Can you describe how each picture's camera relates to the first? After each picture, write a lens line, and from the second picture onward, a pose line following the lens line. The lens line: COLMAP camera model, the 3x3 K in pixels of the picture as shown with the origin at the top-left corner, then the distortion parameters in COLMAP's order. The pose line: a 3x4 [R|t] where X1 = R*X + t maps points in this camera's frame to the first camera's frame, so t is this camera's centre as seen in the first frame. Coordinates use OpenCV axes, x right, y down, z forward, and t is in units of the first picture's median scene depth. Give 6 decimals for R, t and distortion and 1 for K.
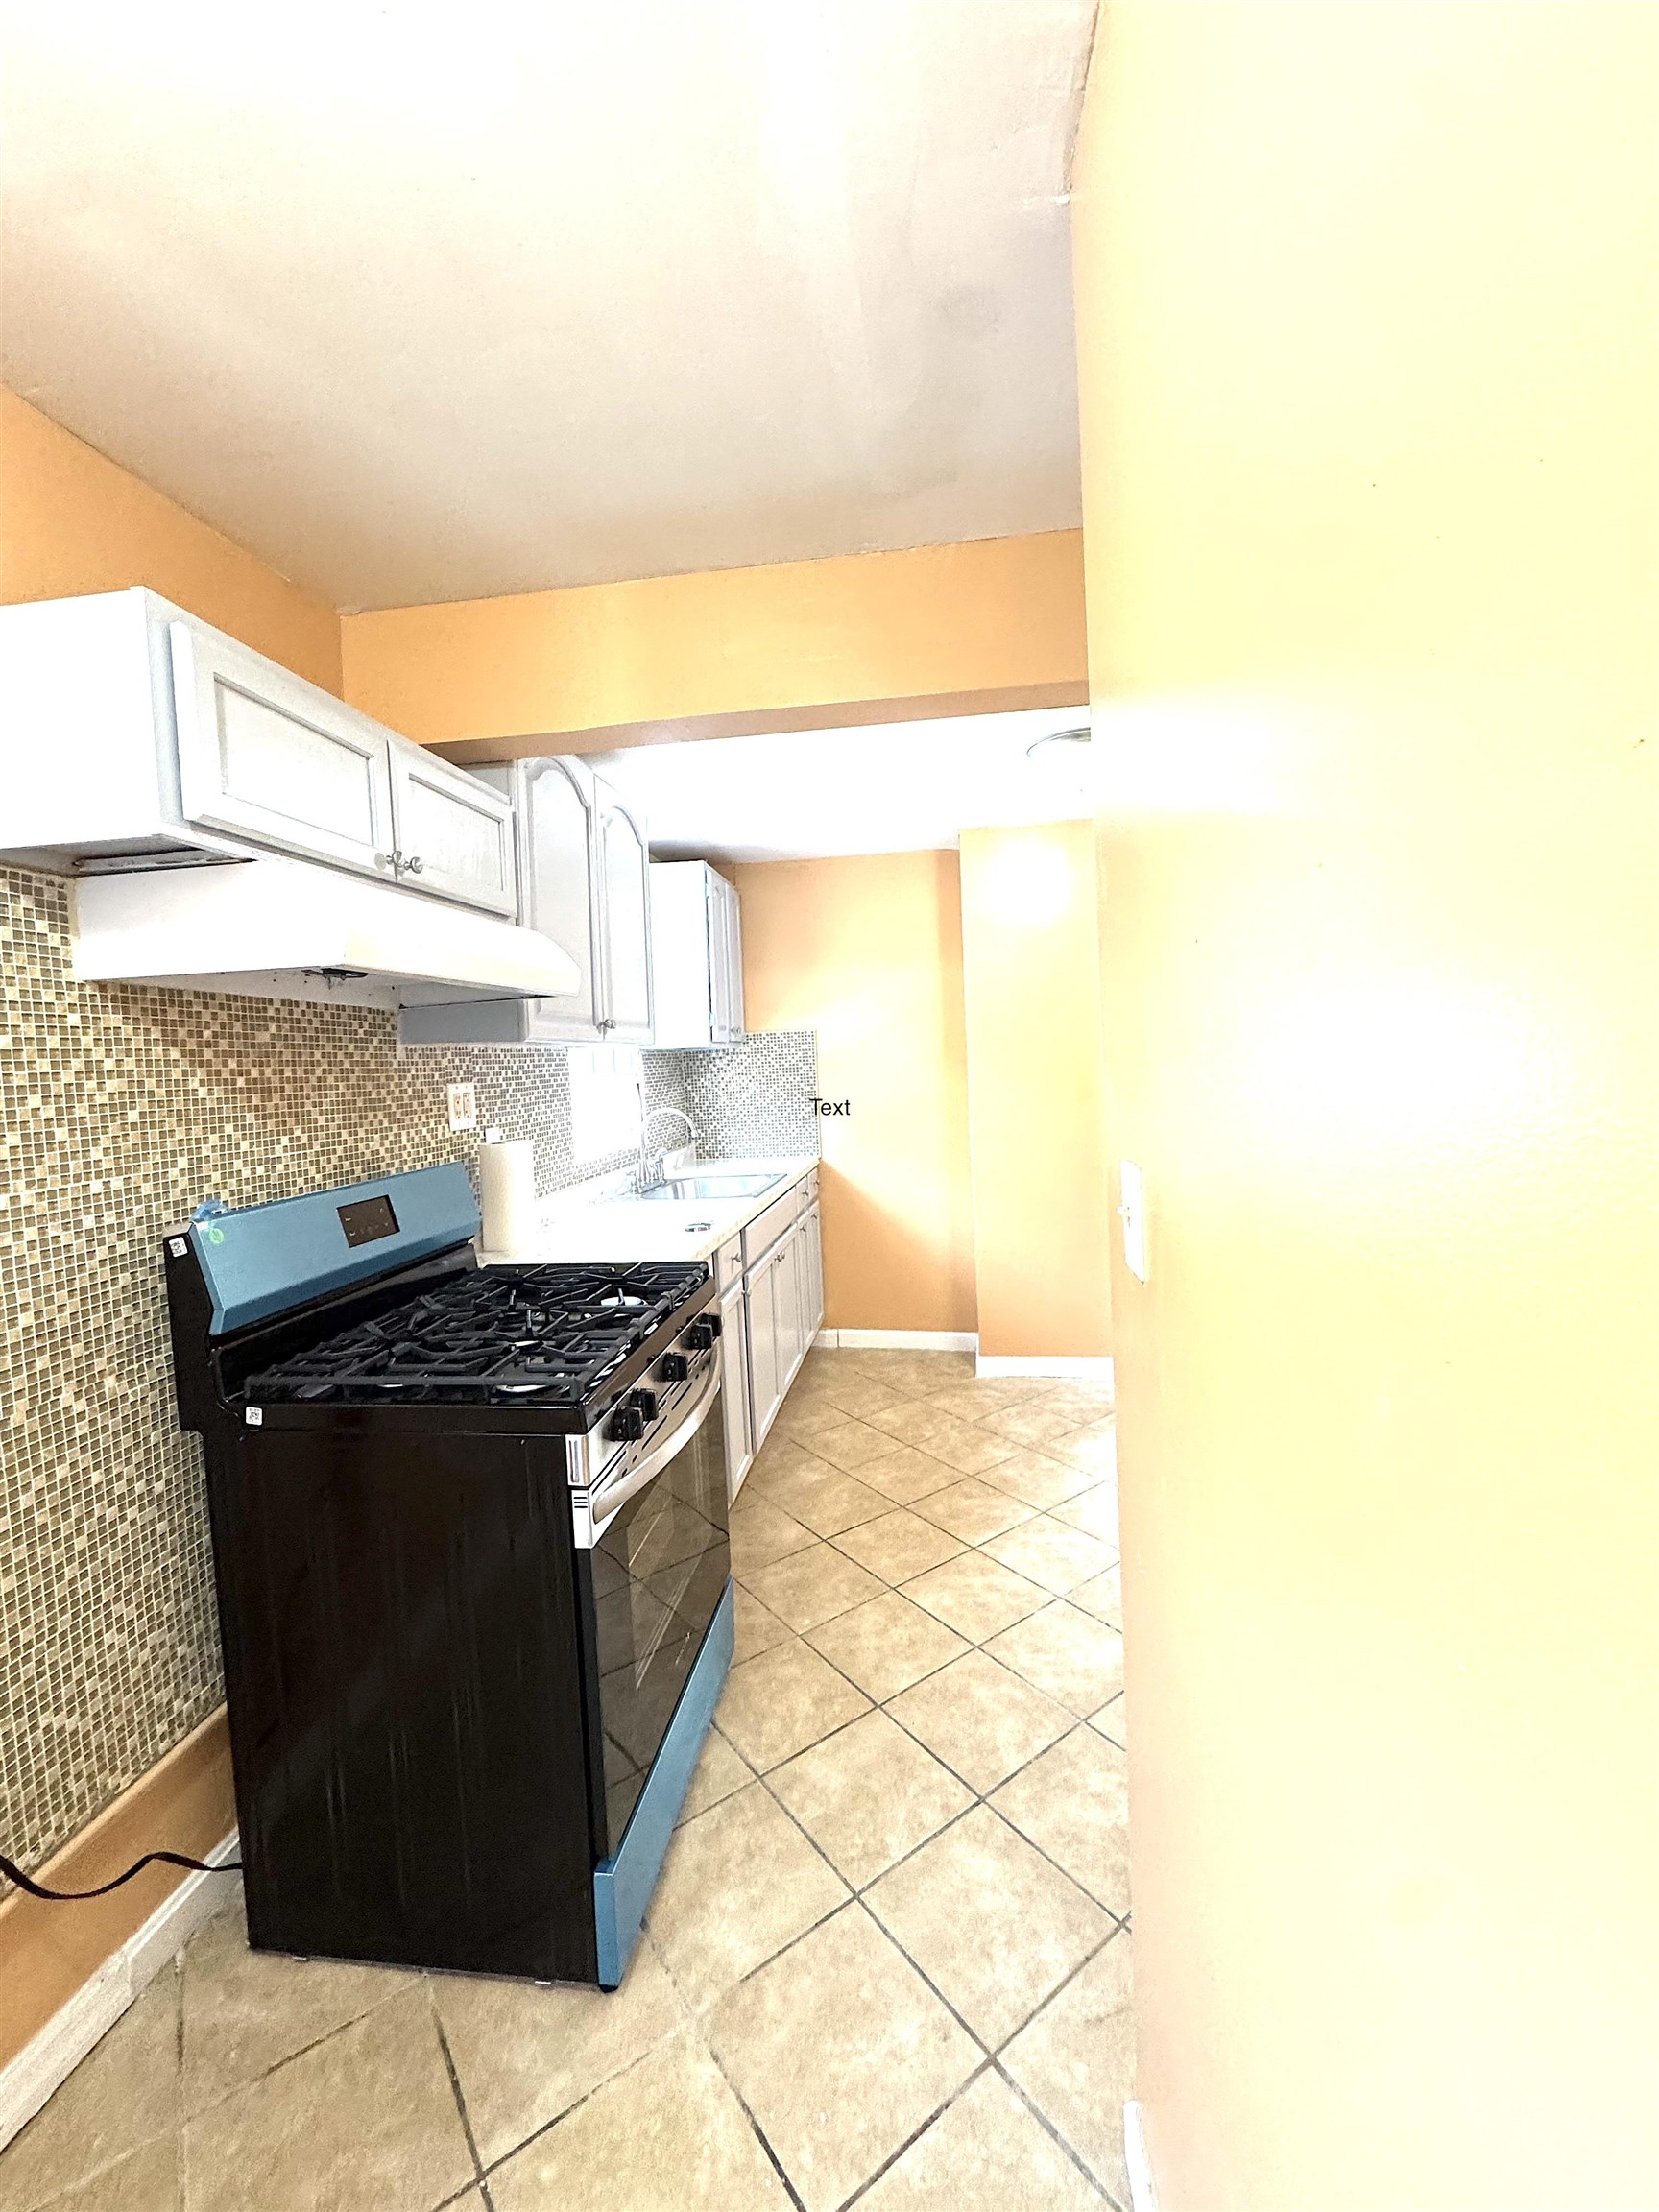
lens RADIAL K [[883.9, 0, 832.6], [0, 883.9, 1103.1], [0, 0, 1]] dist [0.001161, 0.000556]
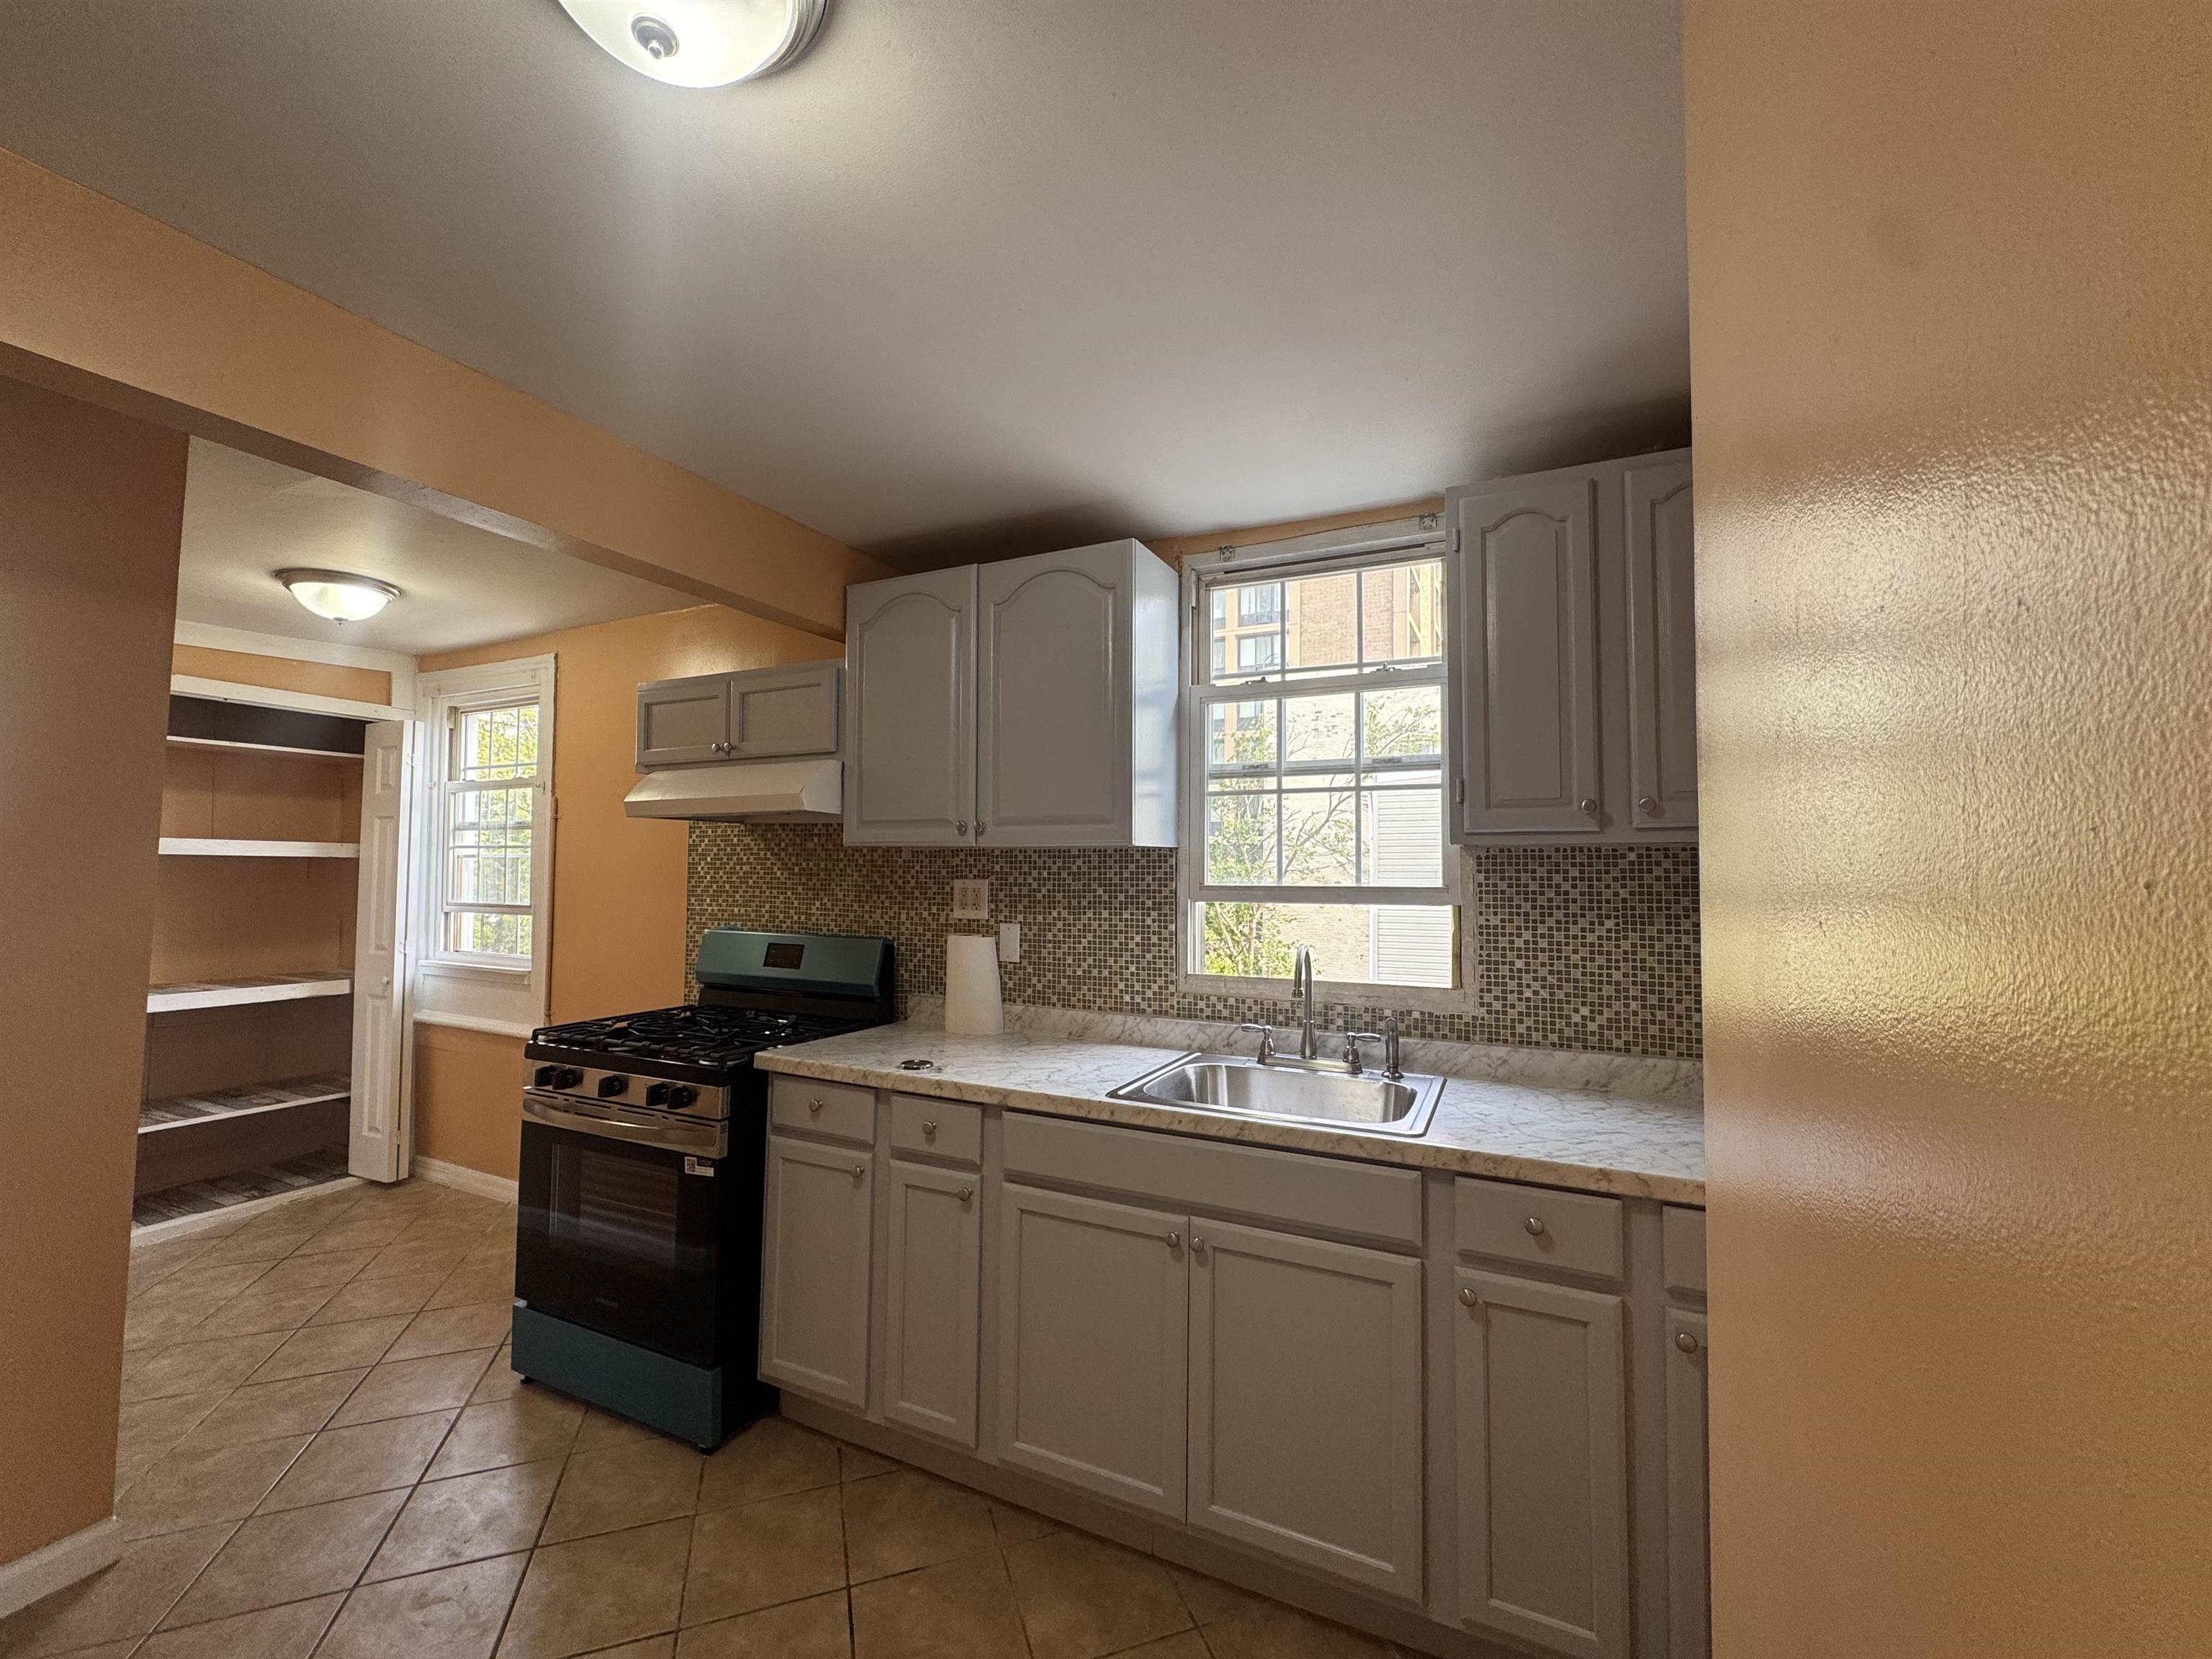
lens RADIAL K [[883.9, 0, 1102.8], [0, 883.9, 830.2], [0, 0, 1]] dist [0.001161, 0.000556]
pose [[-0.309742, -0.007091, -0.950794, 0.688887], [-0.044247, 0.998996, 0.006964, -0.111497], [0.949791, 0.044227, -0.309745, 1.642215]]
